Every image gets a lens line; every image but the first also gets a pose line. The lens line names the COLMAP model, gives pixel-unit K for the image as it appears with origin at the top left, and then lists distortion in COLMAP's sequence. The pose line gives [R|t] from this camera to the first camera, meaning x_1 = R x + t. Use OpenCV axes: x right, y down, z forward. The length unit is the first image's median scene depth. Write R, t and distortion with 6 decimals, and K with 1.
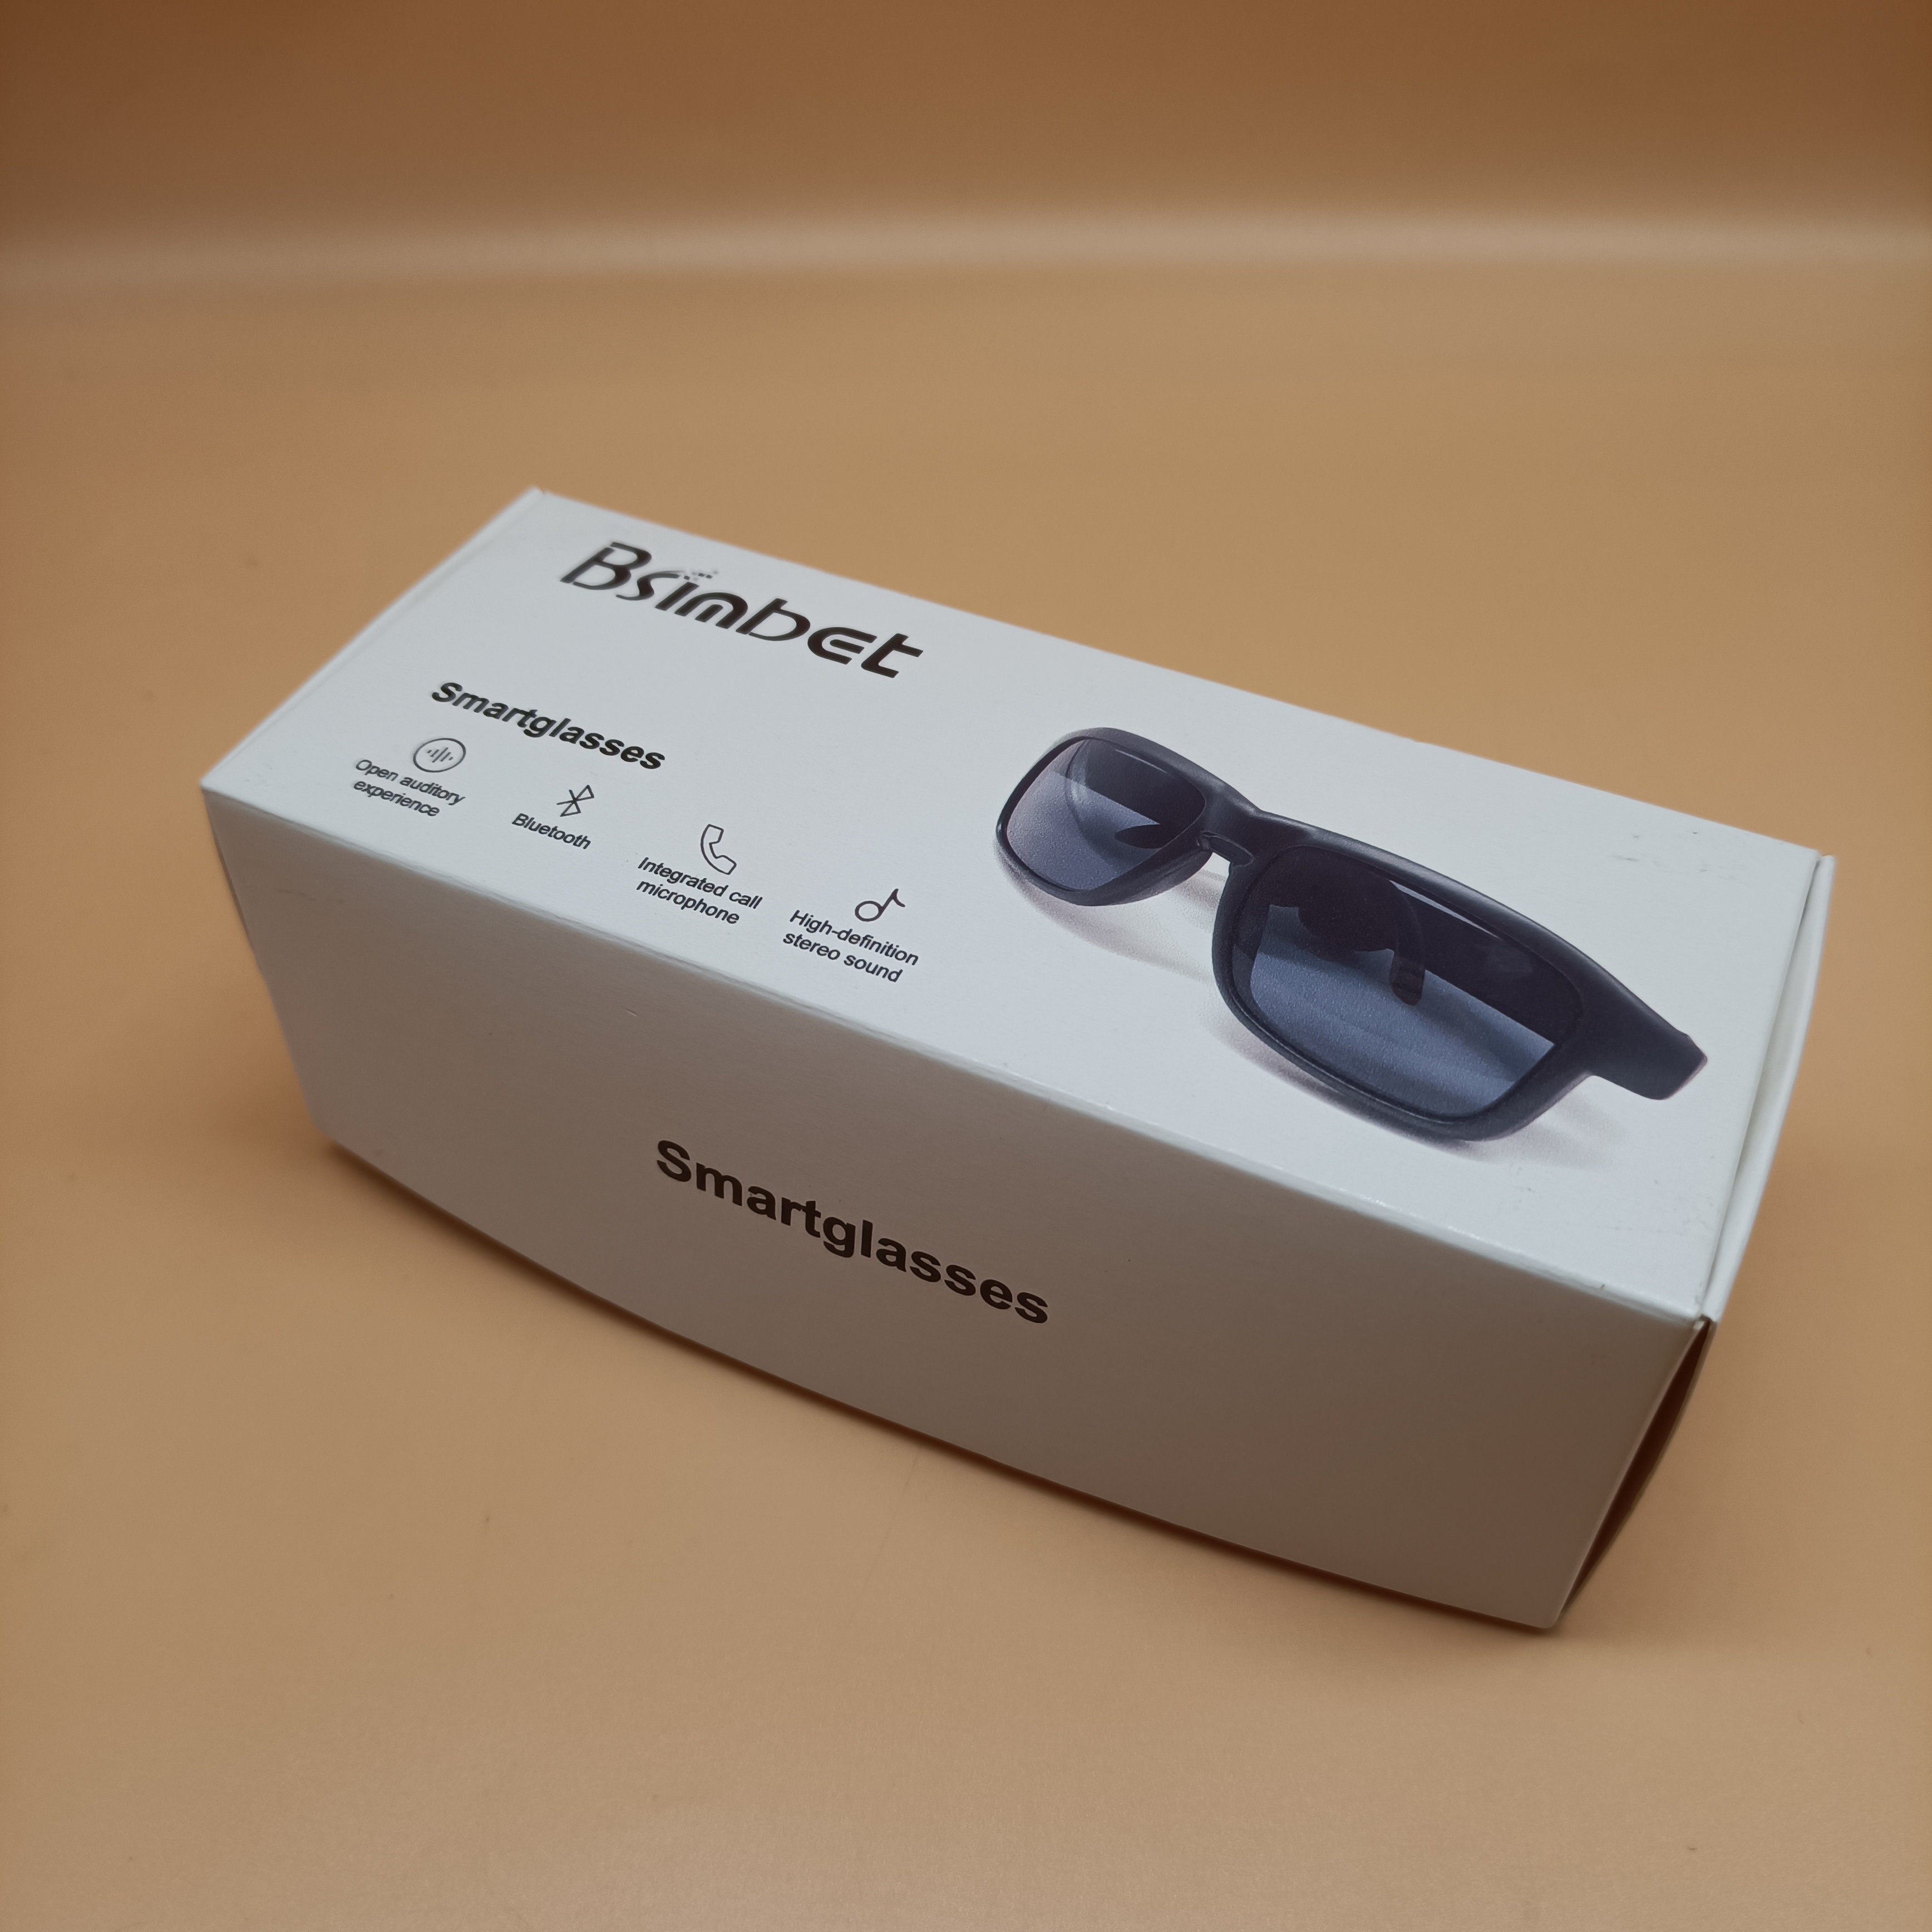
lens RADIAL K [[2010.6, 0, 966.0], [0, 2010.6, 966.0], [0, 0, 1]] dist [-0.019052, -0.027264]
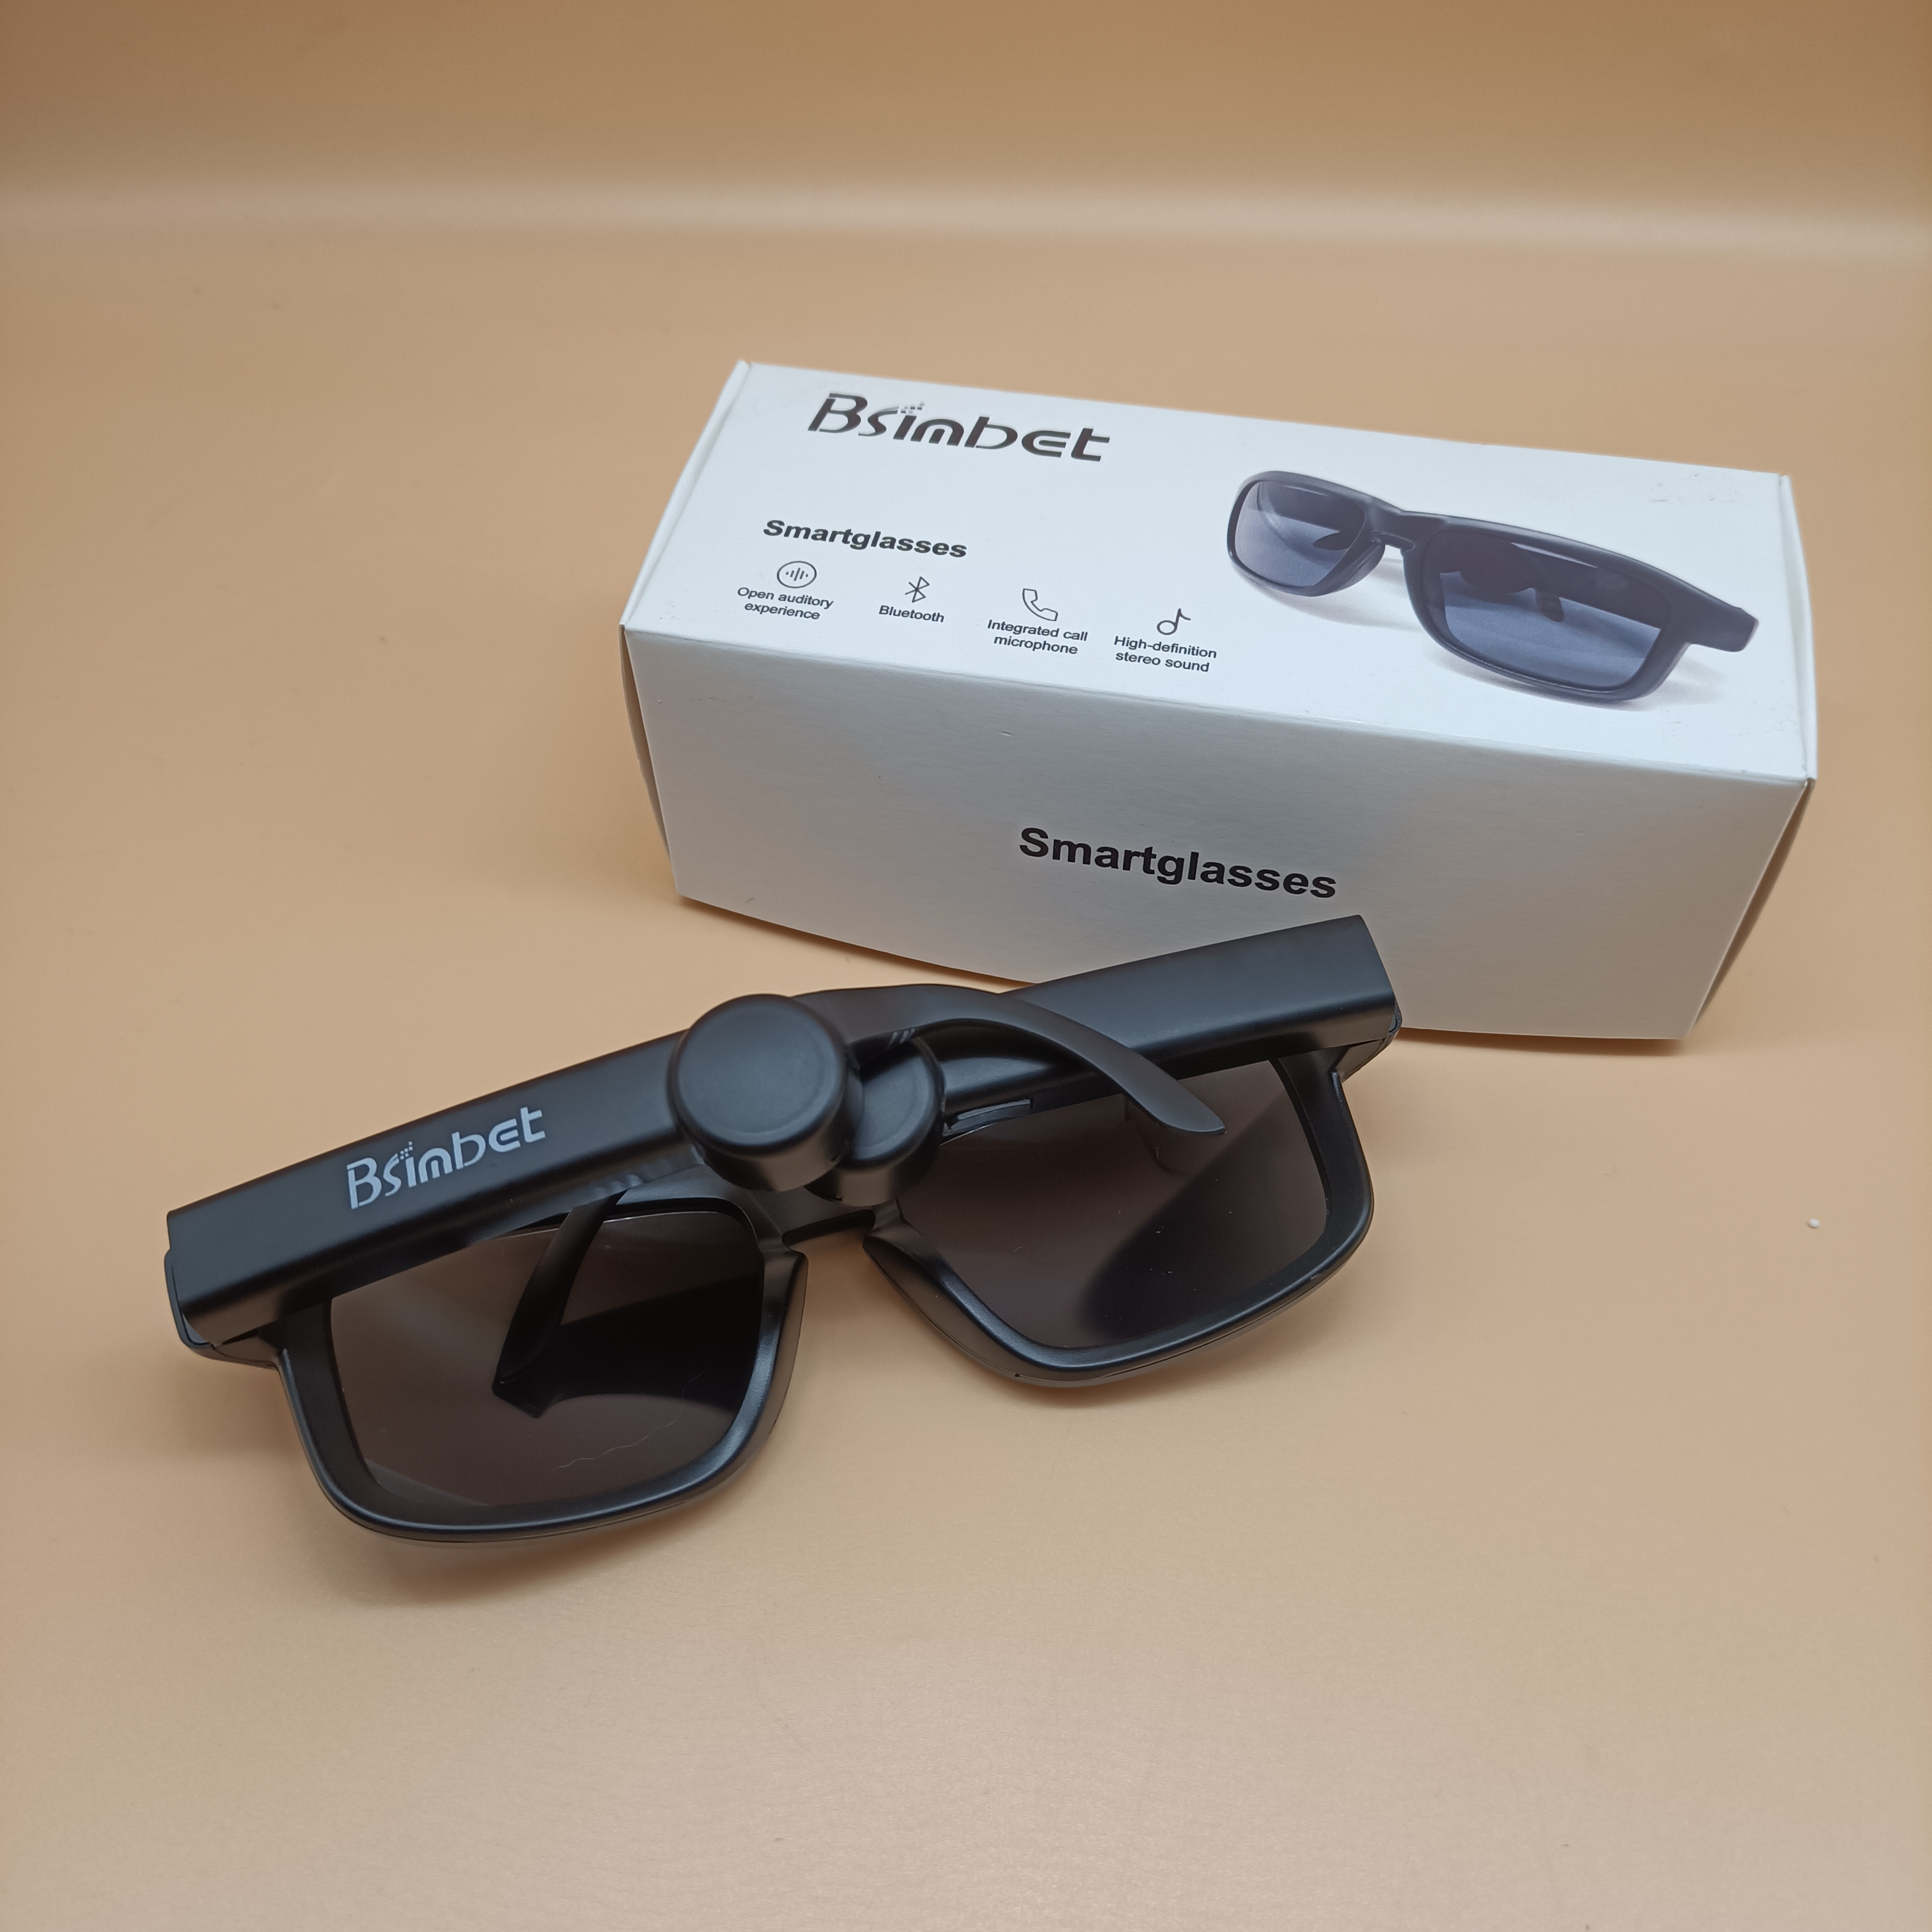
lens RADIAL K [[2010.6, 0, 966.0], [0, 2010.6, 966.0], [0, 0, 1]] dist [-0.019052, -0.027264]
pose [[0.969022, -0.200386, 0.144367, -0.414157], [0.185696, 0.976539, 0.109038, 0.022868], [-0.162830, -0.078851, 0.983498, -0.342387]]
